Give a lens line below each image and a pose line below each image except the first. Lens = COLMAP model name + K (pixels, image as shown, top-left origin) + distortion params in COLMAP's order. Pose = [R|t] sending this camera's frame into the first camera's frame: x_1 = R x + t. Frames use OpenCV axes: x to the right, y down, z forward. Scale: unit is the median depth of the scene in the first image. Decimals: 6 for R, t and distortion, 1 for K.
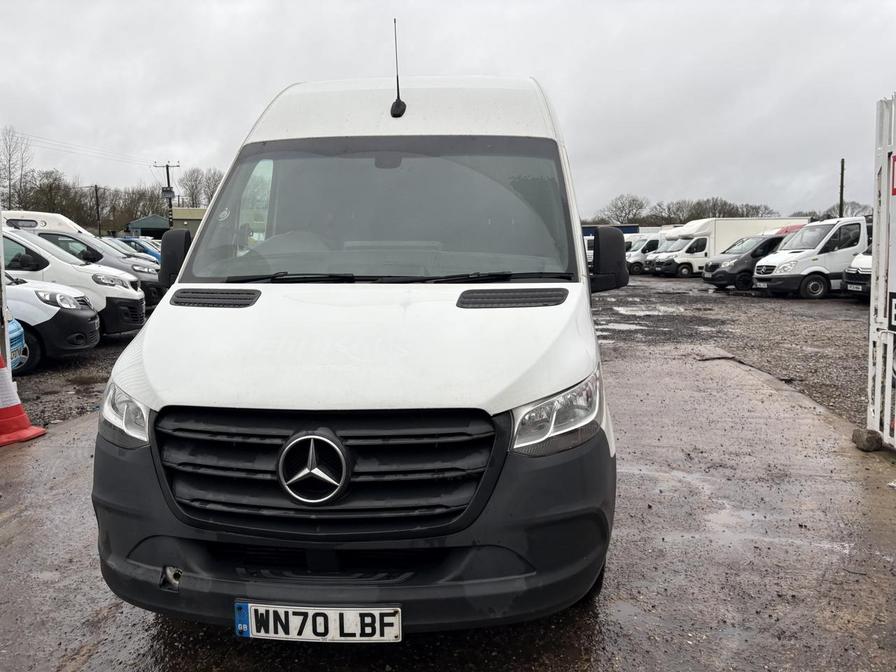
lens RADIAL K [[681.1, 0, 448.0], [0, 681.1, 336.0], [0, 0, 1]] dist [0.006452, 0.004179]
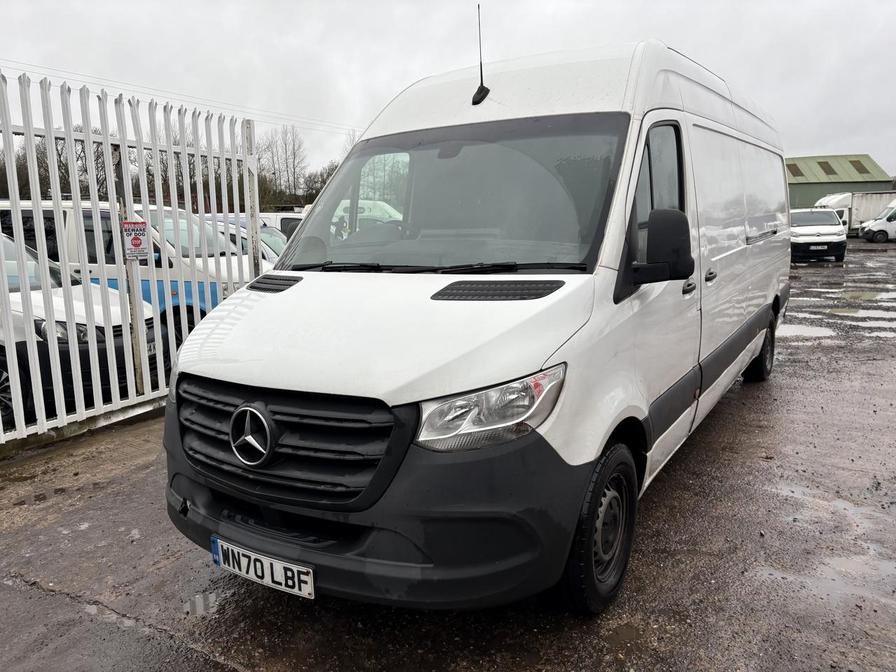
lens RADIAL K [[675.8, 0, 448.1], [0, 675.8, 347.2], [0, 0, 1]] dist [0.007830, -0.000717]
pose [[0.885698, 0.063987, -0.459832, 0.606539], [-0.039485, 0.997250, 0.062715, -0.040657], [0.462581, -0.037390, 0.885788, 0.136995]]
